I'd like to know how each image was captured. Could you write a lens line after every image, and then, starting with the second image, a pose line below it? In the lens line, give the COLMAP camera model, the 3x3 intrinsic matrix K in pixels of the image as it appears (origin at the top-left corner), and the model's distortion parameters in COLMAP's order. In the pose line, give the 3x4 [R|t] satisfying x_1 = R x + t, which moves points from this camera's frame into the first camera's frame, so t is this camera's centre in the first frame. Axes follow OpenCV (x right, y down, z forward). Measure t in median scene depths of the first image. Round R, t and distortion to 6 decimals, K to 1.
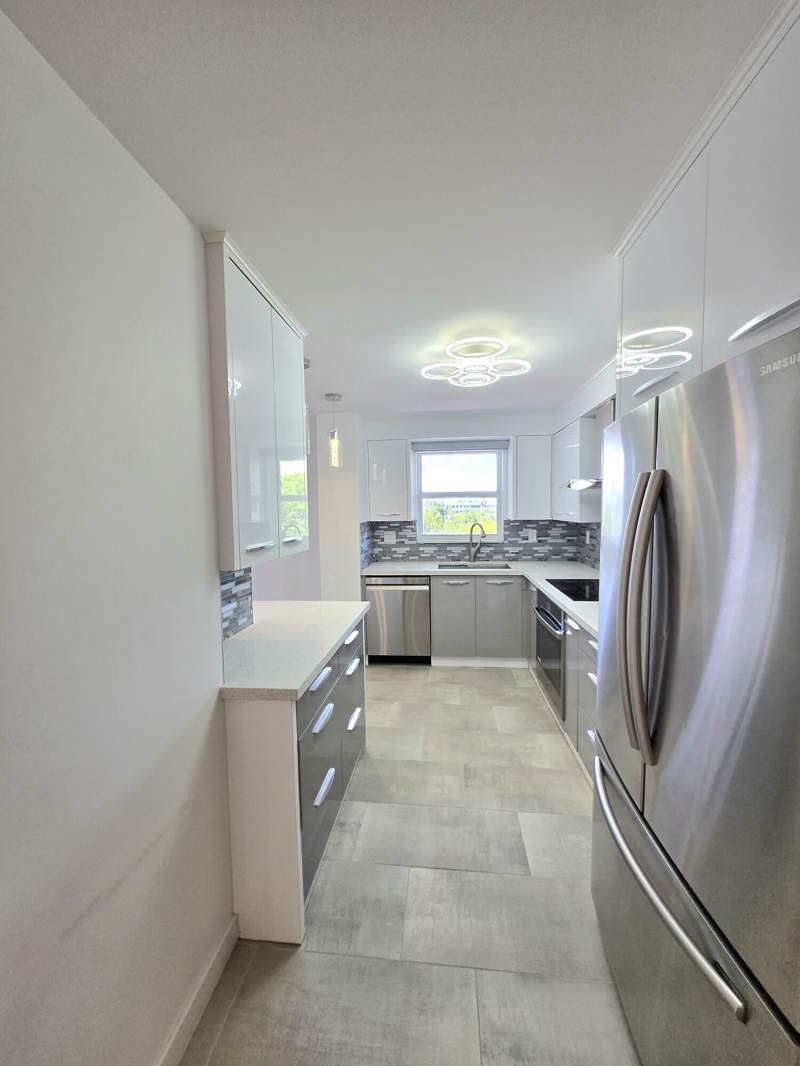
lens RADIAL K [[421.4, 0, 401.3], [0, 421.4, 534.9], [0, 0, 1]] dist [0.000057, -0.000089]
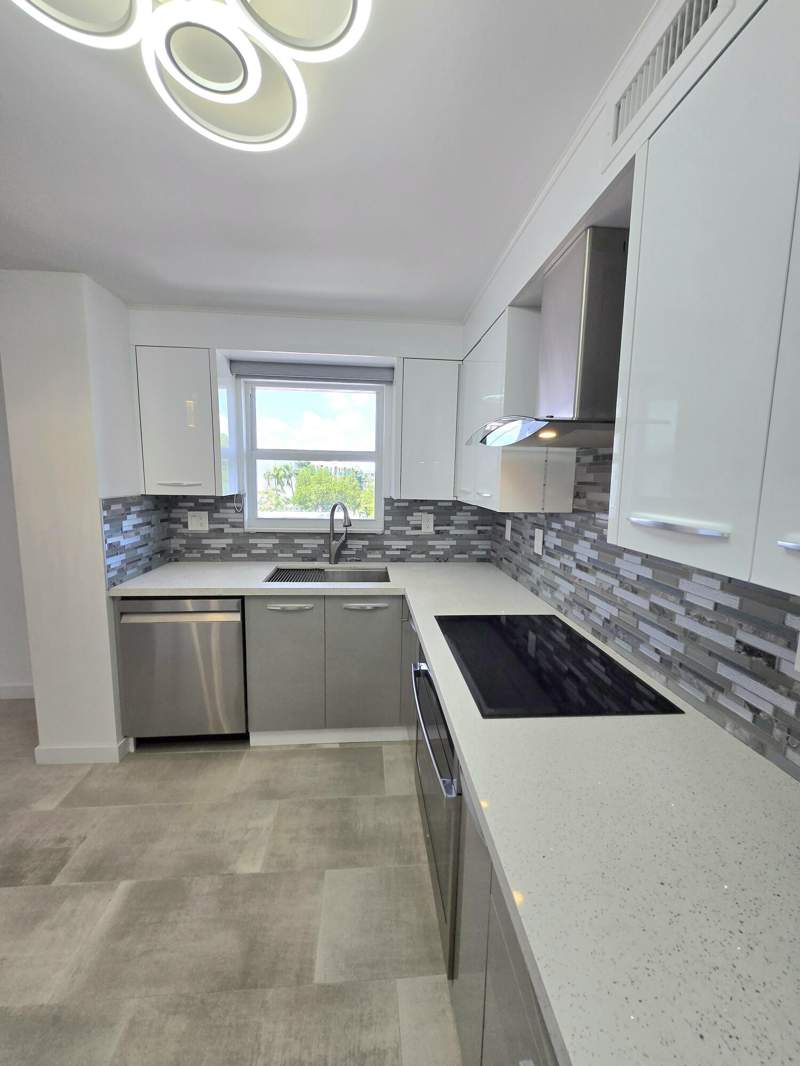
lens RADIAL K [[421.1, 0, 399.3], [0, 421.1, 532.5], [0, 0, 1]] dist [0.003237, -0.000257]
pose [[0.982643, 0.011022, 0.185176, 0.161332], [-0.023876, 0.997445, 0.067333, -0.029061], [-0.183961, -0.070585, 0.980396, 0.402173]]
